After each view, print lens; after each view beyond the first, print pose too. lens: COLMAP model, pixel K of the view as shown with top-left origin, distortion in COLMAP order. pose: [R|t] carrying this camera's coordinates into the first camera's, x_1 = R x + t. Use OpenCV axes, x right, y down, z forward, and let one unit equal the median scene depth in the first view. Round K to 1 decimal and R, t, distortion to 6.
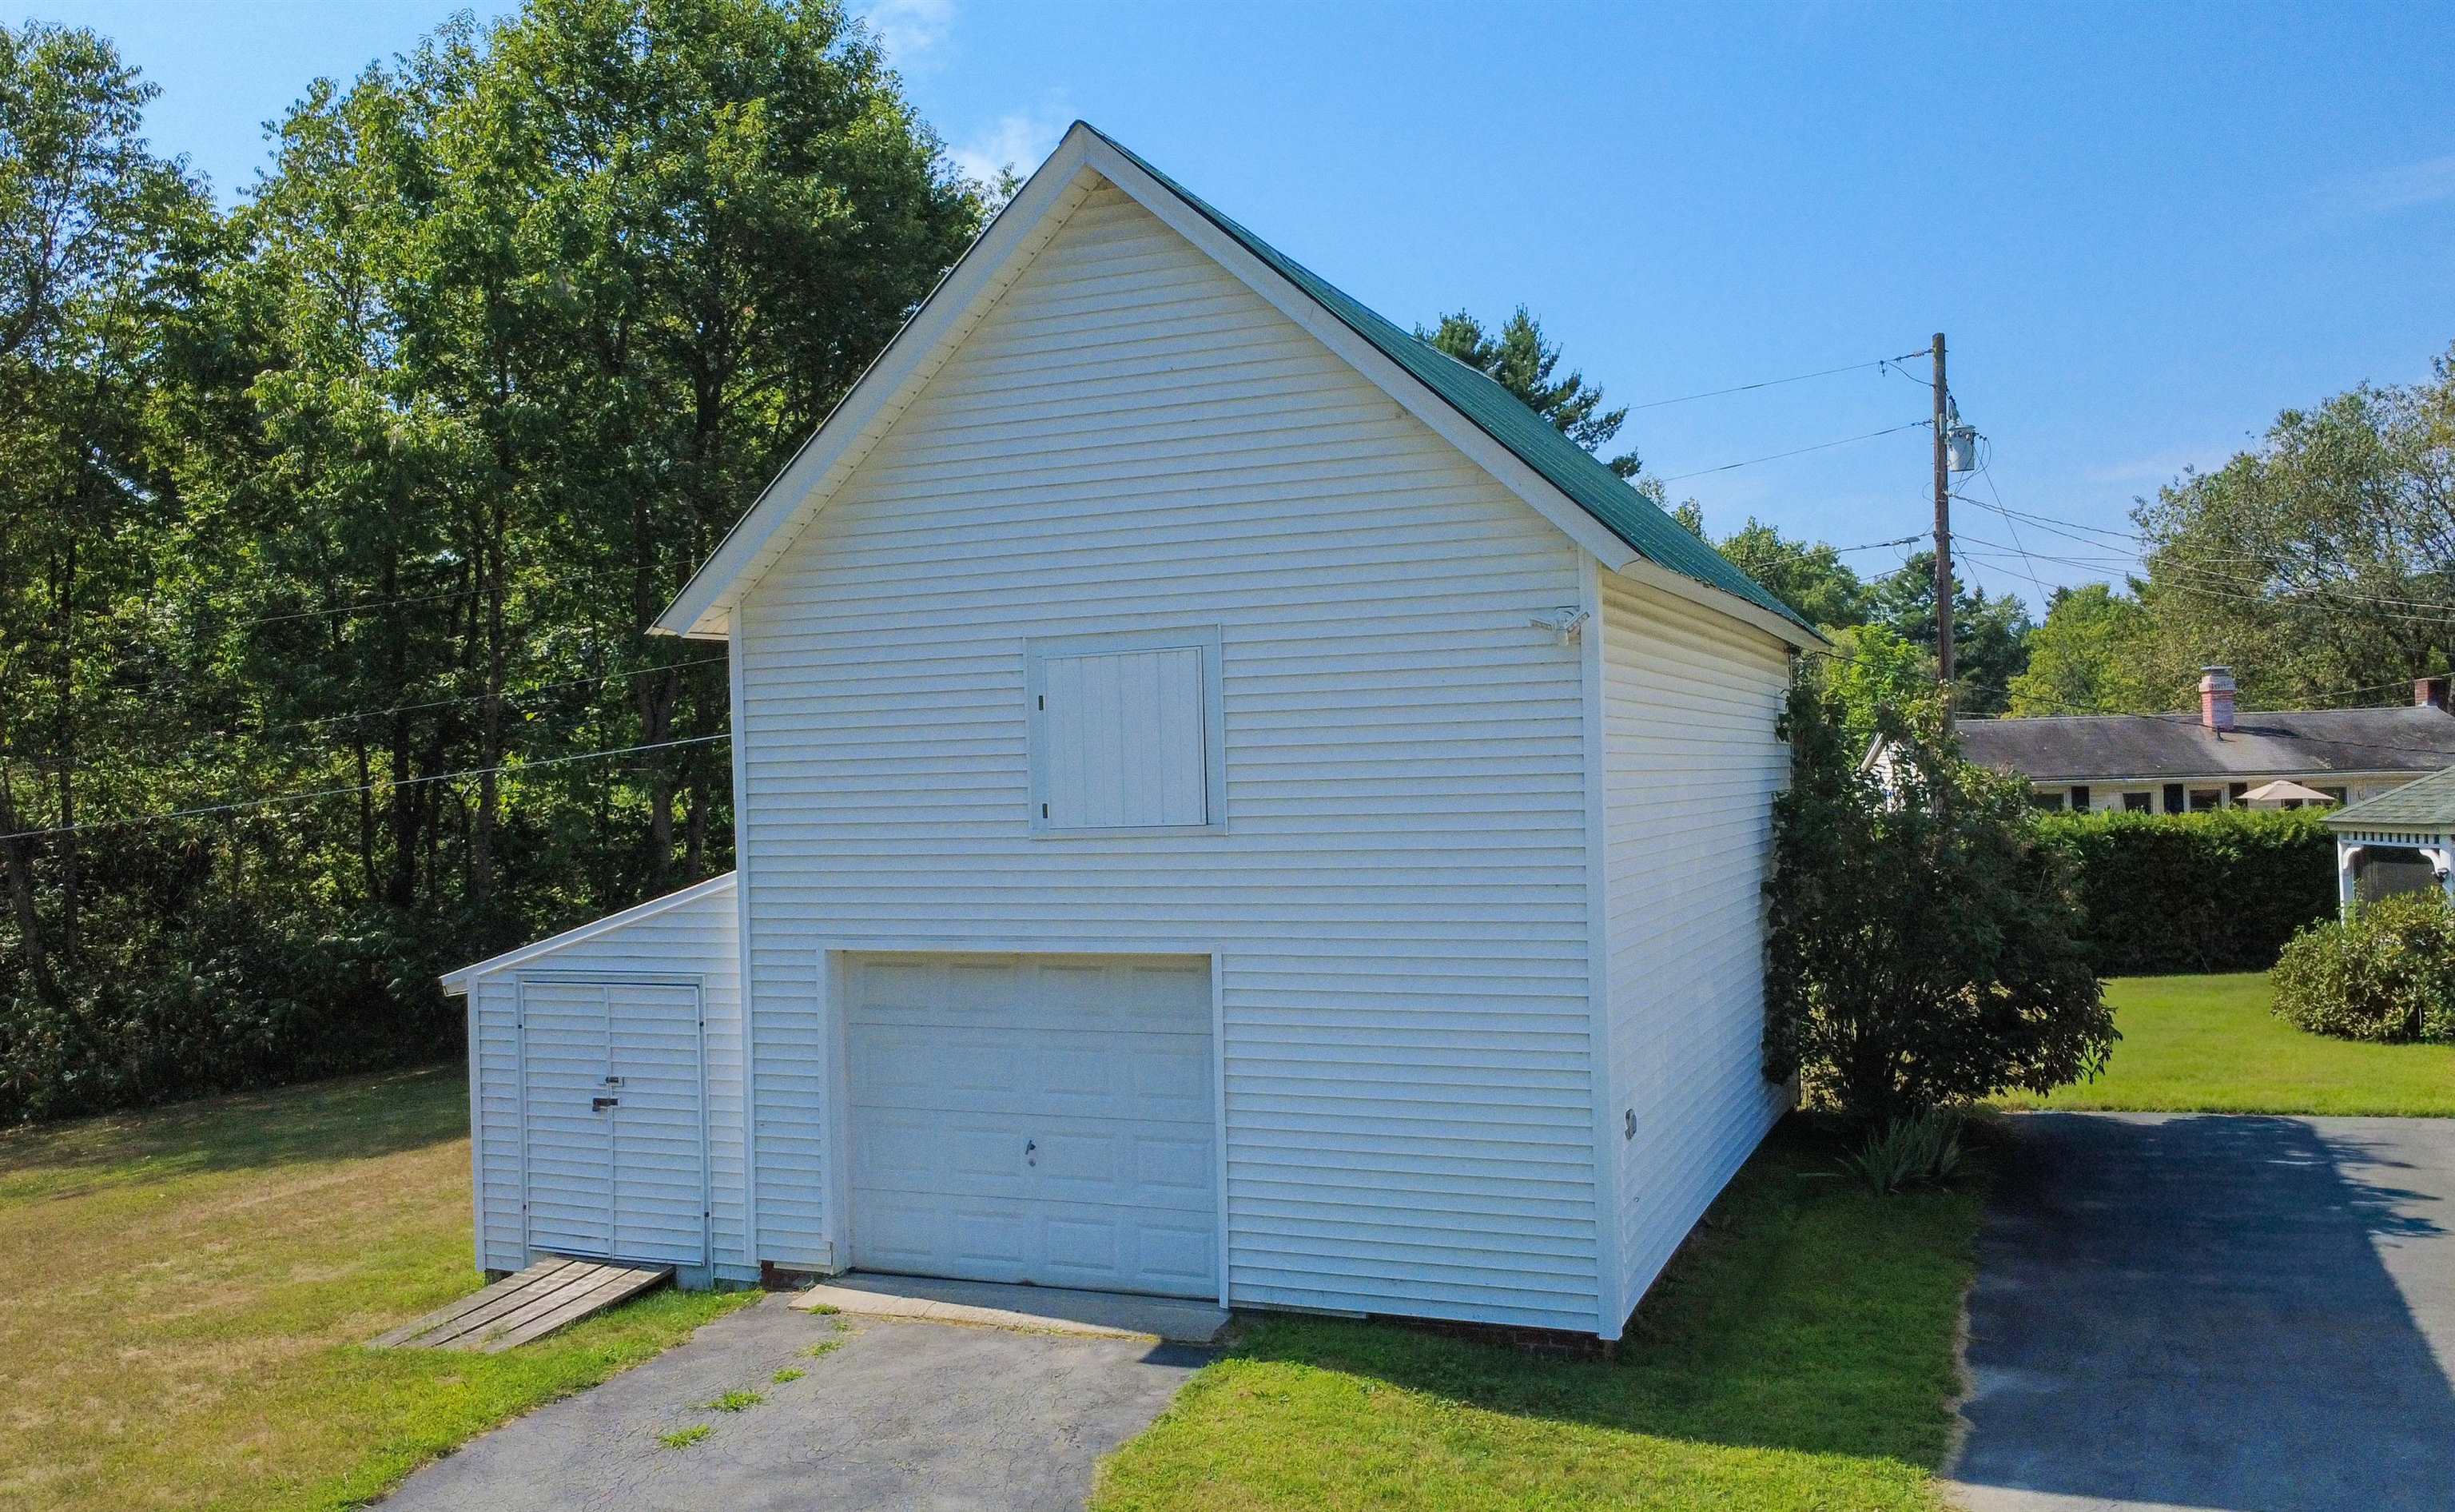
lens RADIAL K [[2003.9, 0, 1212.6], [0, 2003.9, 713.4], [0, 0, 1]] dist [-0.000825, -0.002415]
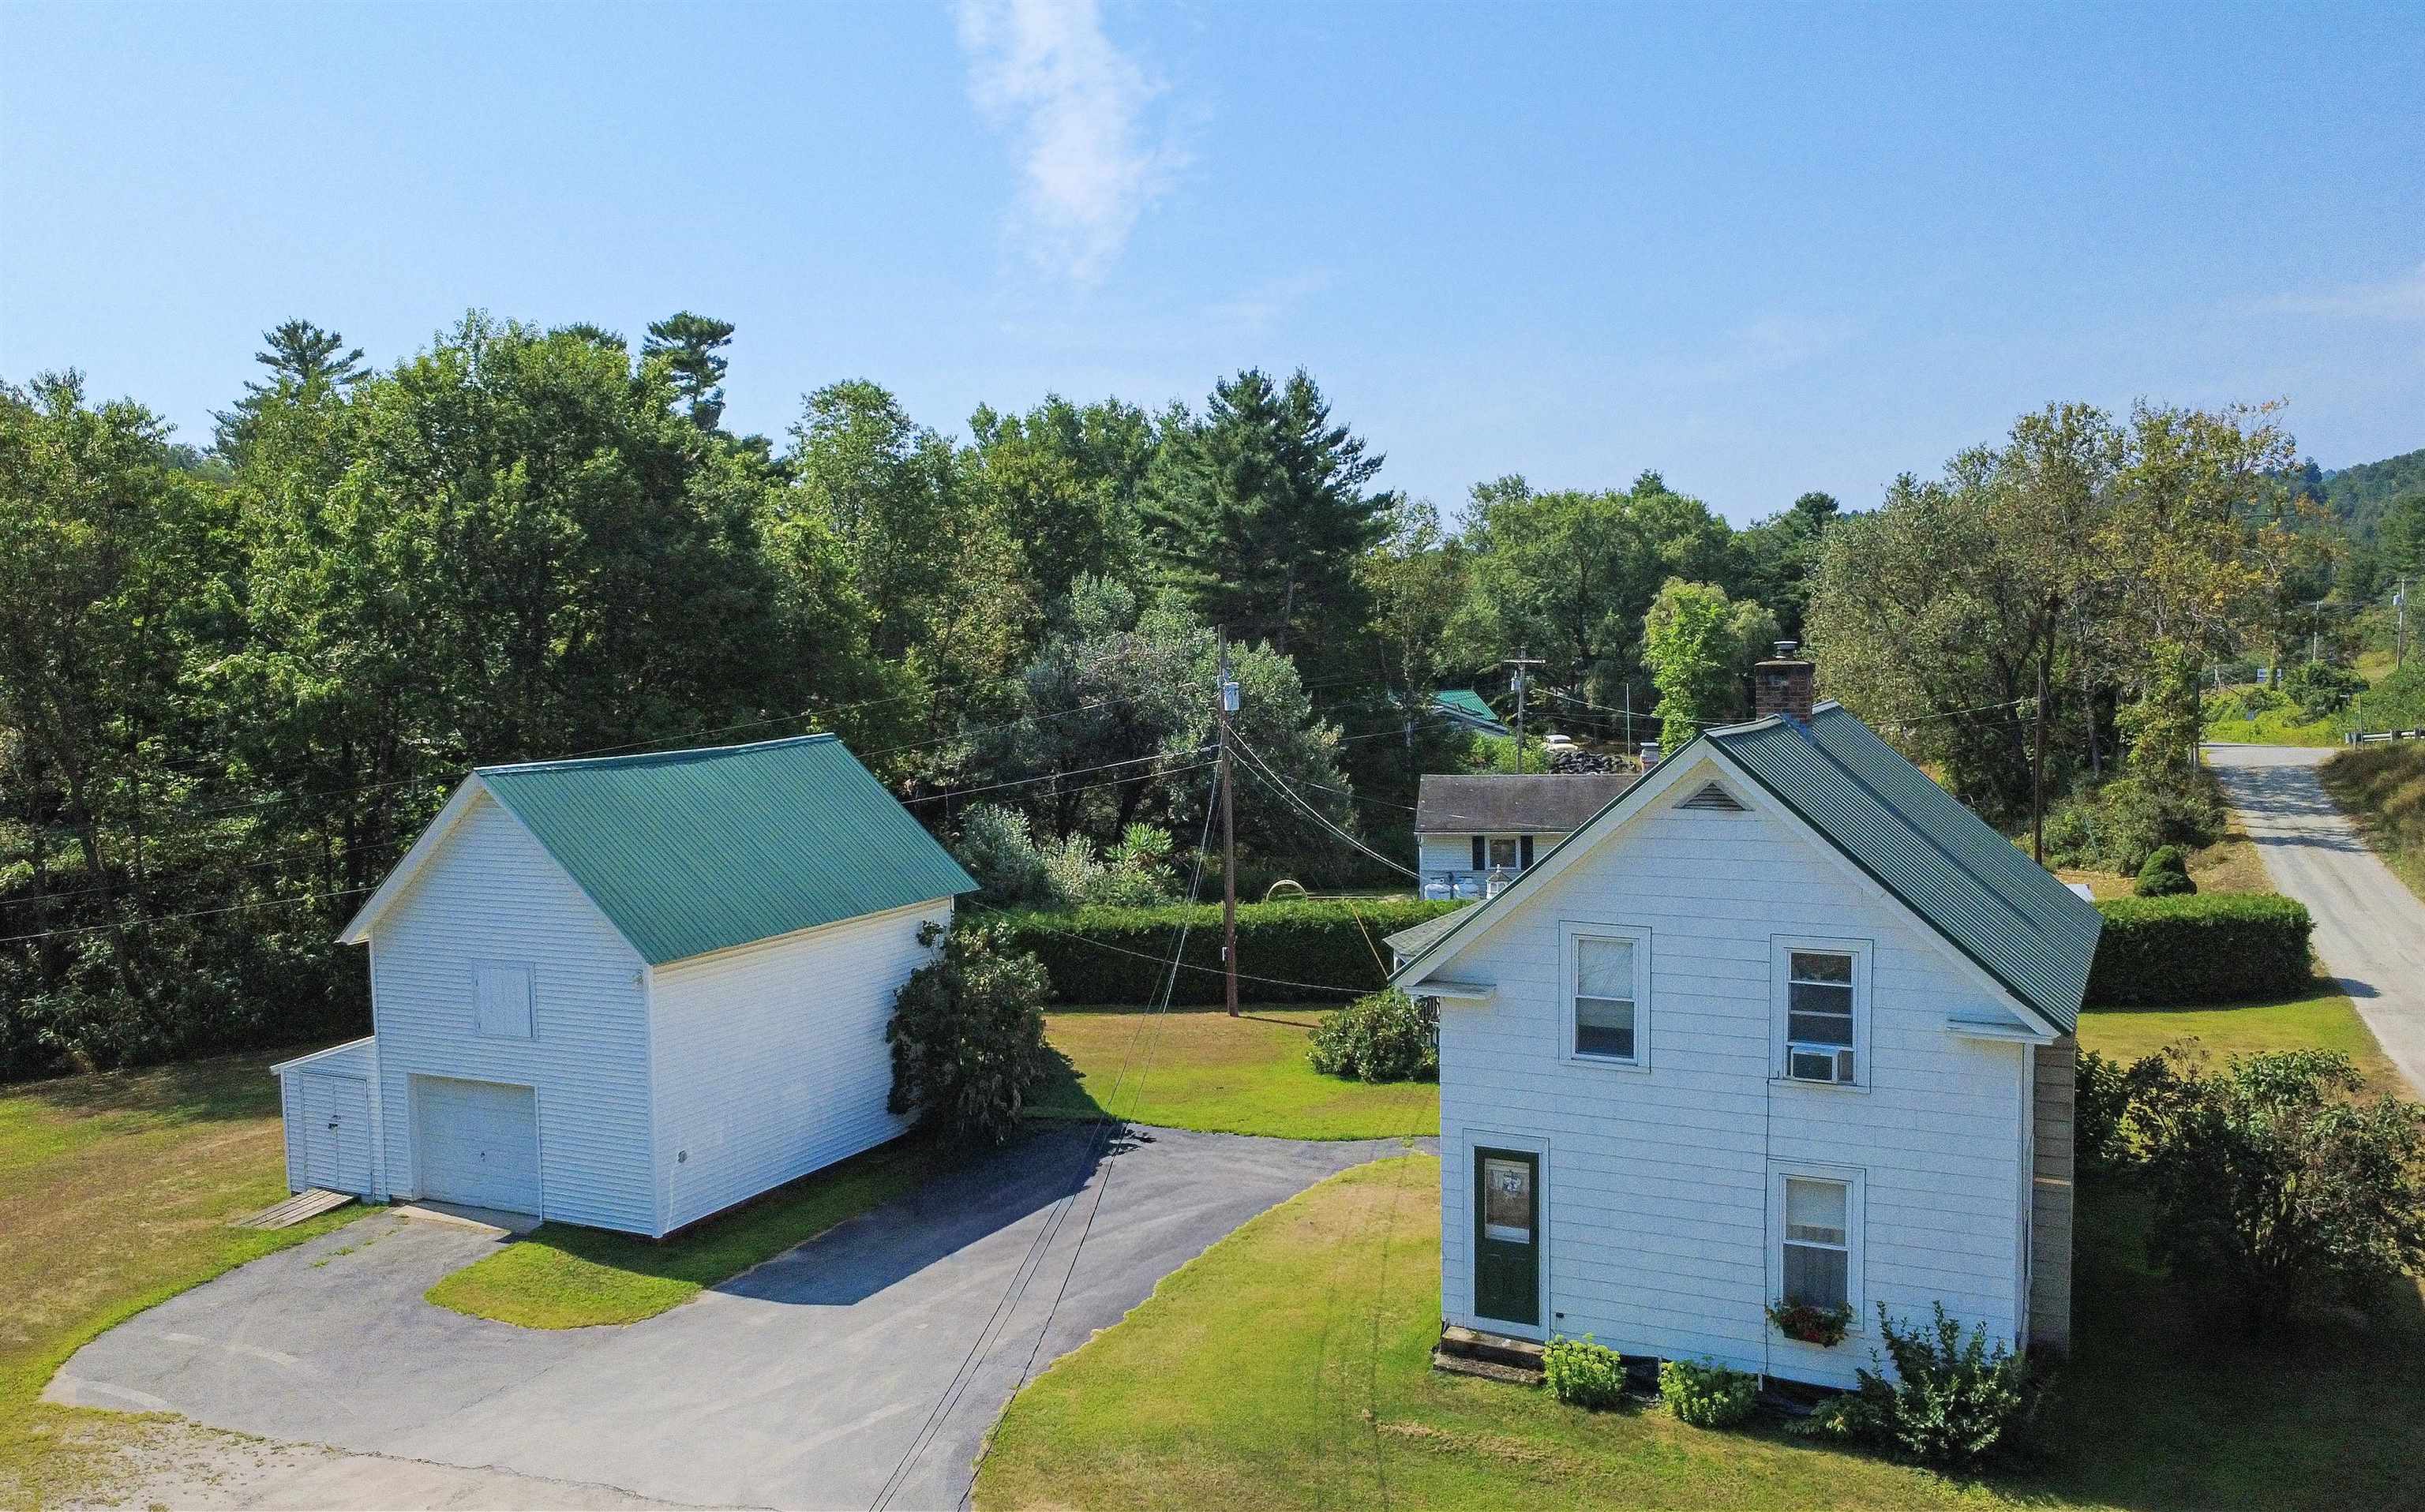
lens RADIAL K [[2004.9, 0, 1149.5], [0, 2004.9, 757.3], [0, 0, 1]] dist [0.004240, -0.004215]
pose [[0.997431, 0.010011, -0.070926, 0.895455], [-0.002997, 0.995150, 0.098319, -0.517184], [0.071566, -0.097854, 0.992624, -1.356239]]
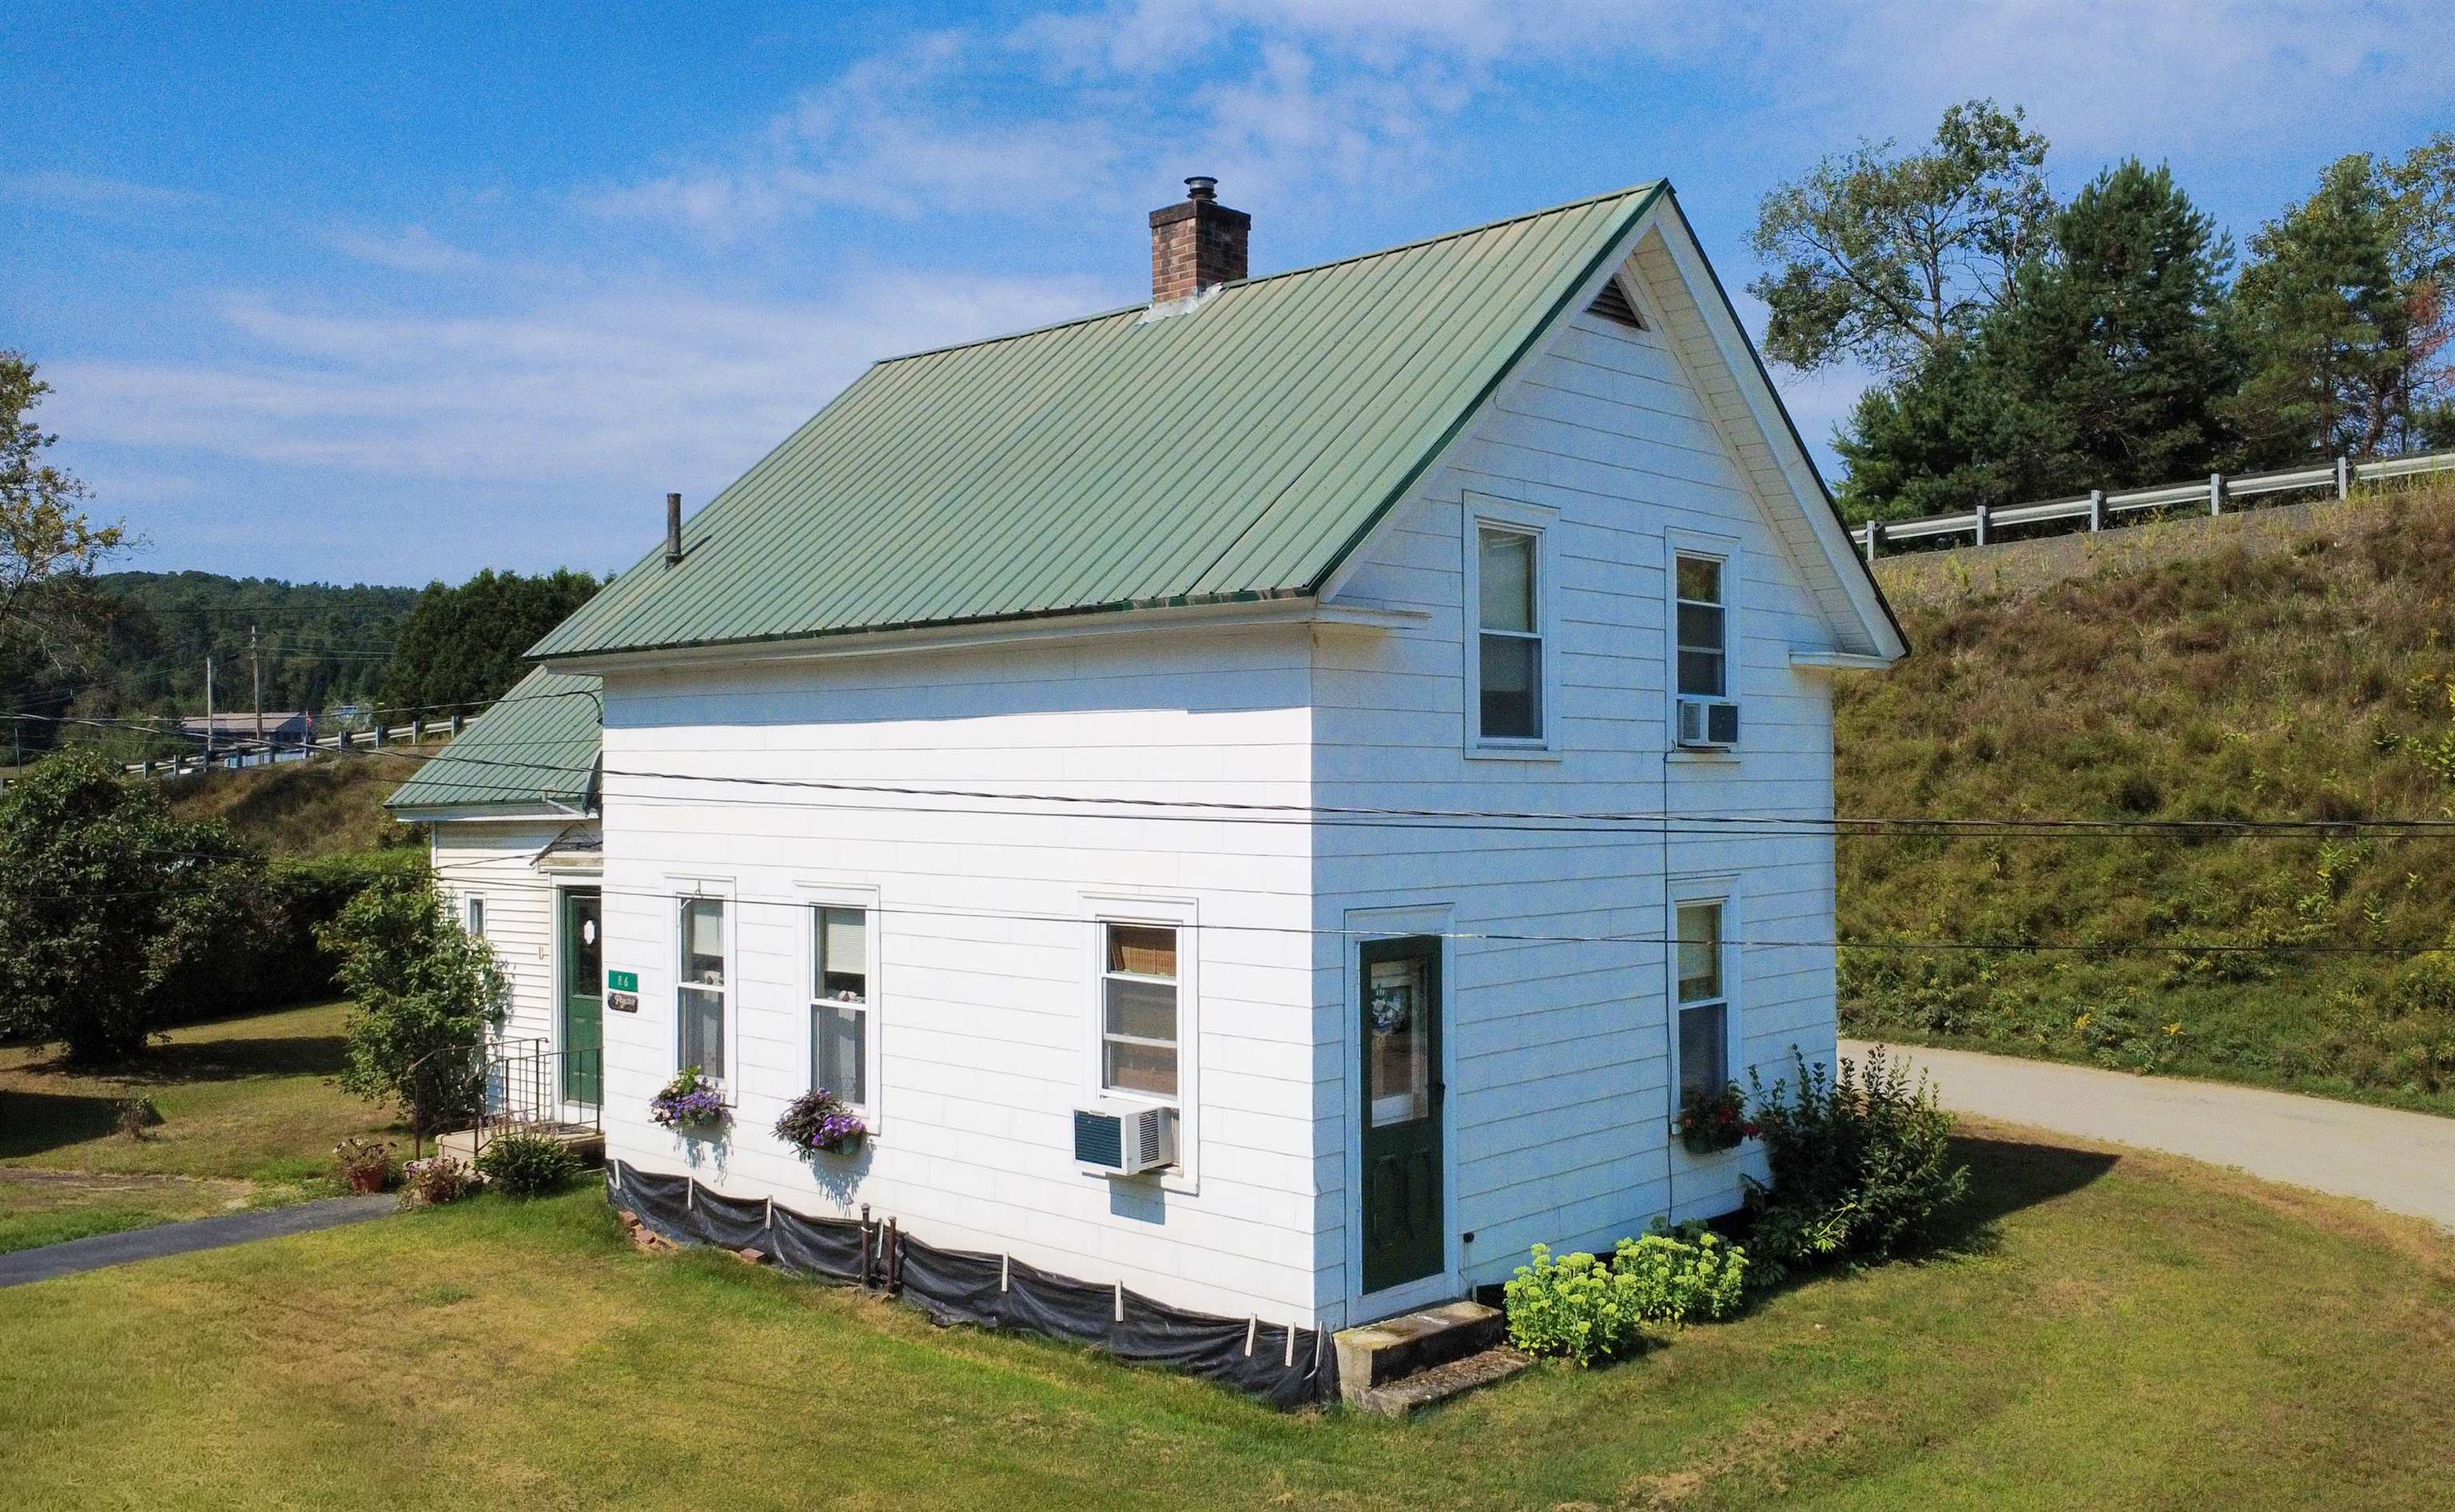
lens RADIAL K [[2008.7, 0, 1227.5], [0, 2008.7, 756.0], [0, 0, 1]] dist [-0.002378, -0.001767]
pose [[0.329458, 0.030661, 0.943672, 0.184454], [-0.031985, 0.999261, -0.021301, -0.044063], [-0.943628, -0.023166, 0.330195, 0.219167]]
